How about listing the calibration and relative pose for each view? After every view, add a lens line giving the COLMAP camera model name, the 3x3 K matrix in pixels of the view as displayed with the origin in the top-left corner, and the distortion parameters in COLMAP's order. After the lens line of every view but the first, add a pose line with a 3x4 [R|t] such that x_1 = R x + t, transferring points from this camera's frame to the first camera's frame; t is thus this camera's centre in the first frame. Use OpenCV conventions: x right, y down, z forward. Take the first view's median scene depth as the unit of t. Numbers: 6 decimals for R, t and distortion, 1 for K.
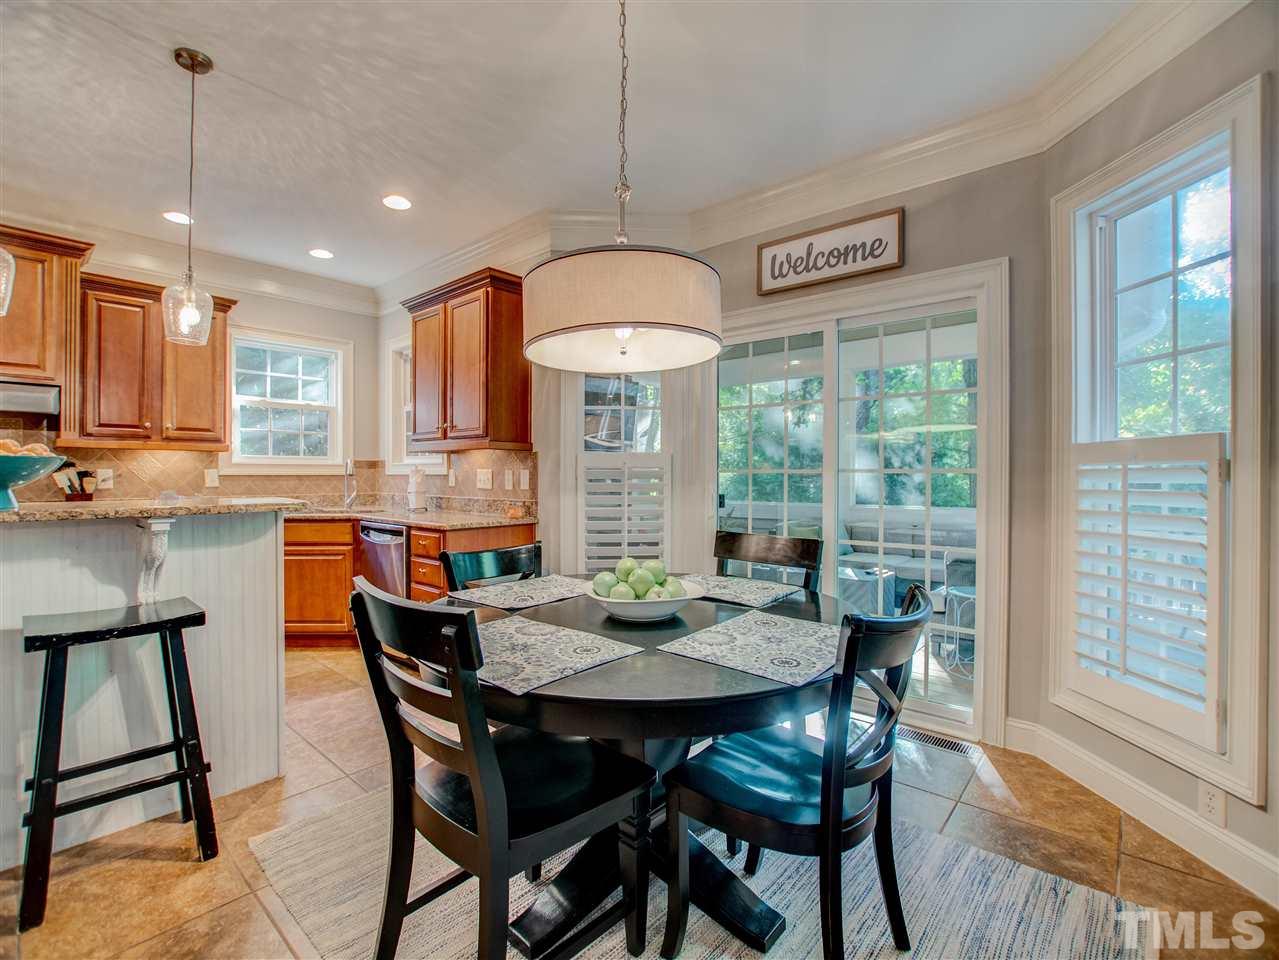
lens RADIAL K [[582.0, 0, 626.2], [0, 582.0, 477.2], [0, 0, 1]] dist [-0.034759, 0.002053]
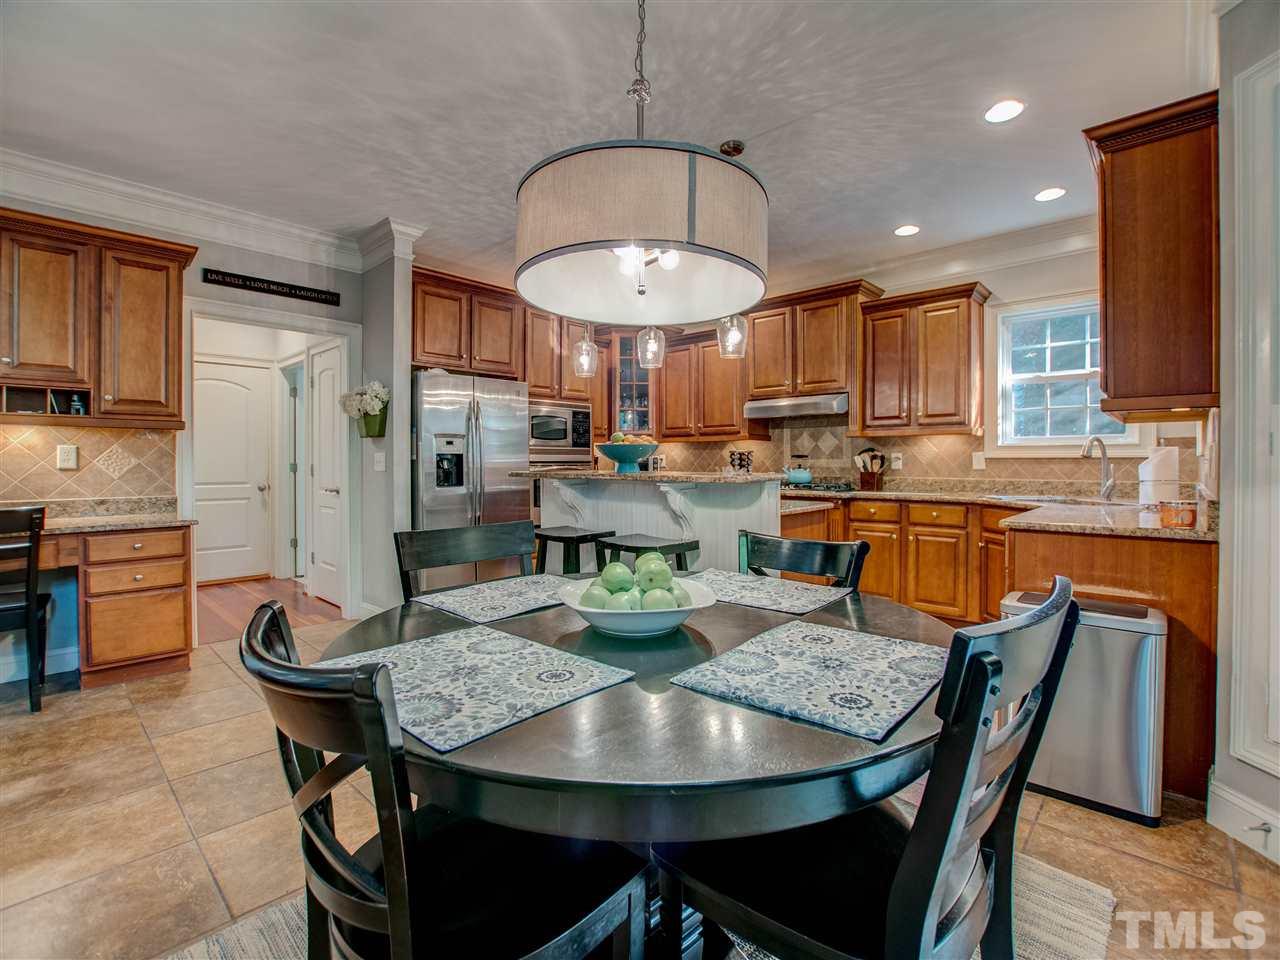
lens RADIAL K [[604.6, 0, 657.2], [0, 604.6, 462.3], [0, 0, 1]] dist [-0.018213, 0.001080]
pose [[-0.017836, -0.000161, -0.999841, 0.520253], [-0.006150, 0.999981, -0.000051, 0.011224], [0.999822, 0.006148, -0.017837, 0.652069]]
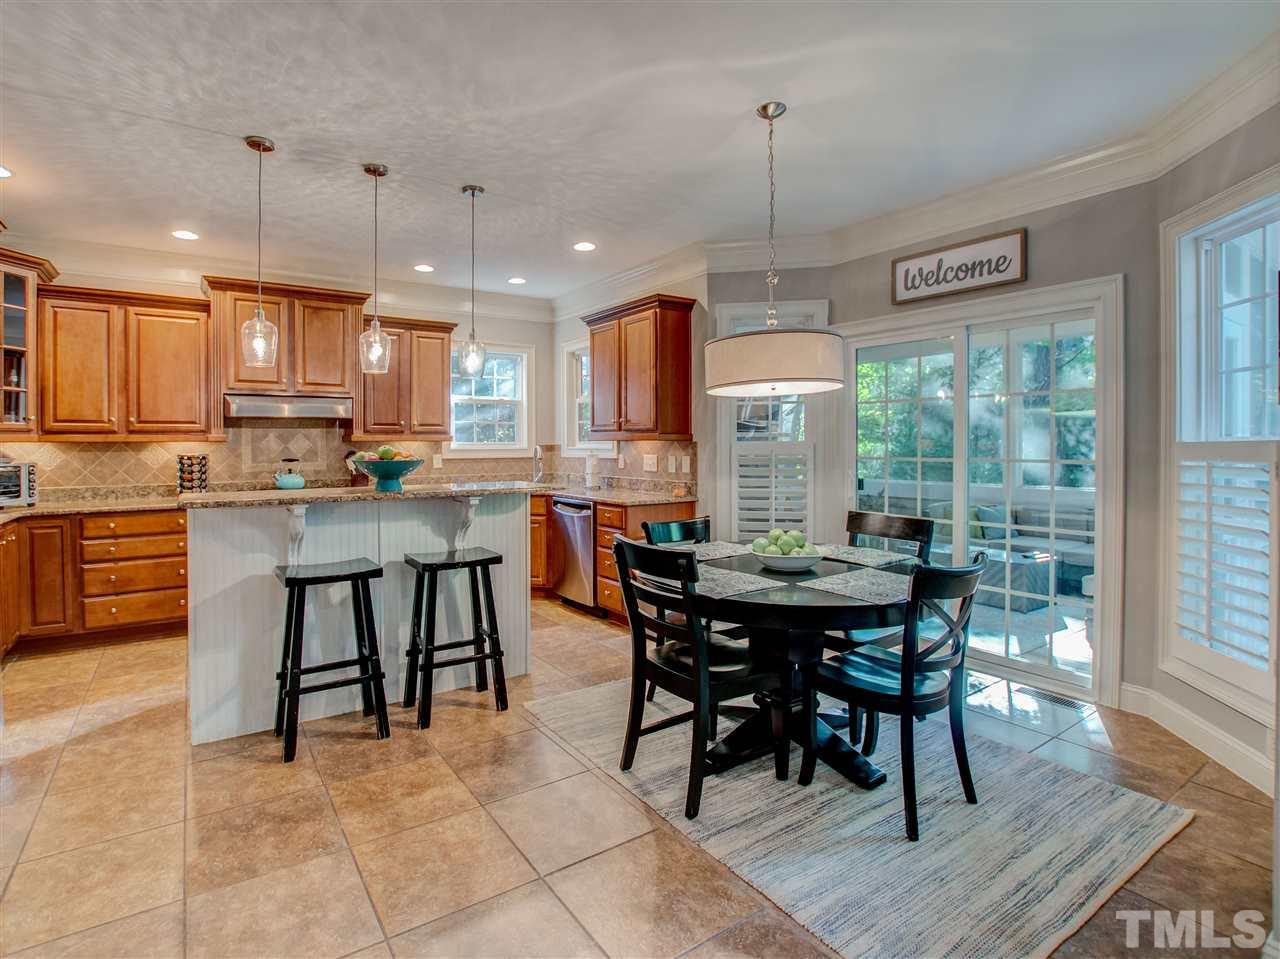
lens RADIAL K [[640.2, 0, 589.8], [0, 640.2, 449.1], [0, 0, 1]] dist [-0.035165, 0.003439]
pose [[0.962459, -0.002571, -0.271414, -0.008745], [0.003660, 0.999987, 0.003505, -0.043310], [0.271402, -0.004366, 0.962456, -0.423386]]
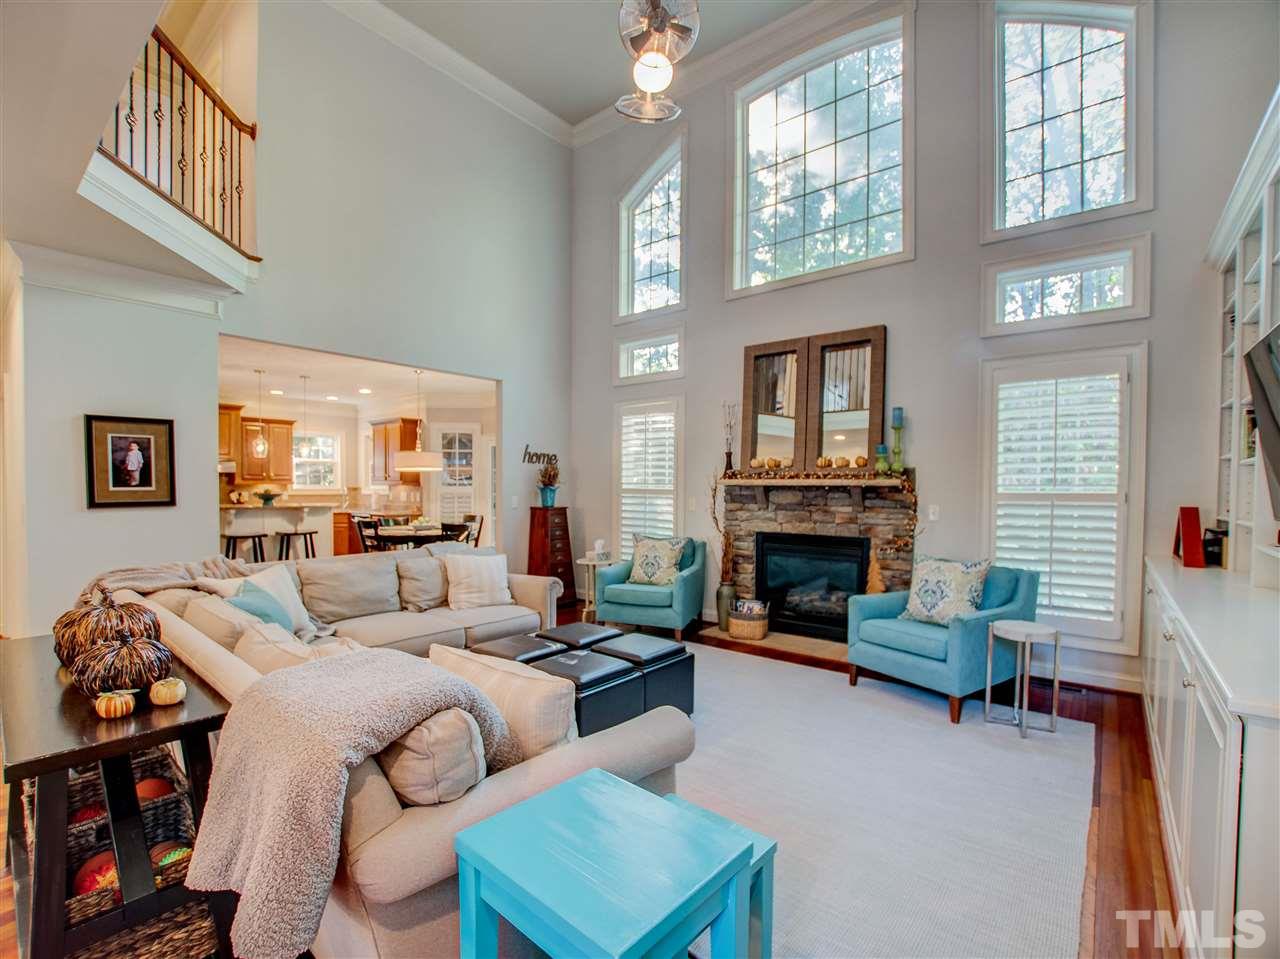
lens RADIAL K [[593.4, 0, 617.8], [0, 593.4, 506.1], [0, 0, 1]] dist [-0.016071, 0.000043]
pose [[0.999712, 0.002585, 0.023875, 0.819758], [-0.003275, 0.999578, 0.028868, -0.043309], [-0.023791, -0.028938, 0.999298, -2.066673]]
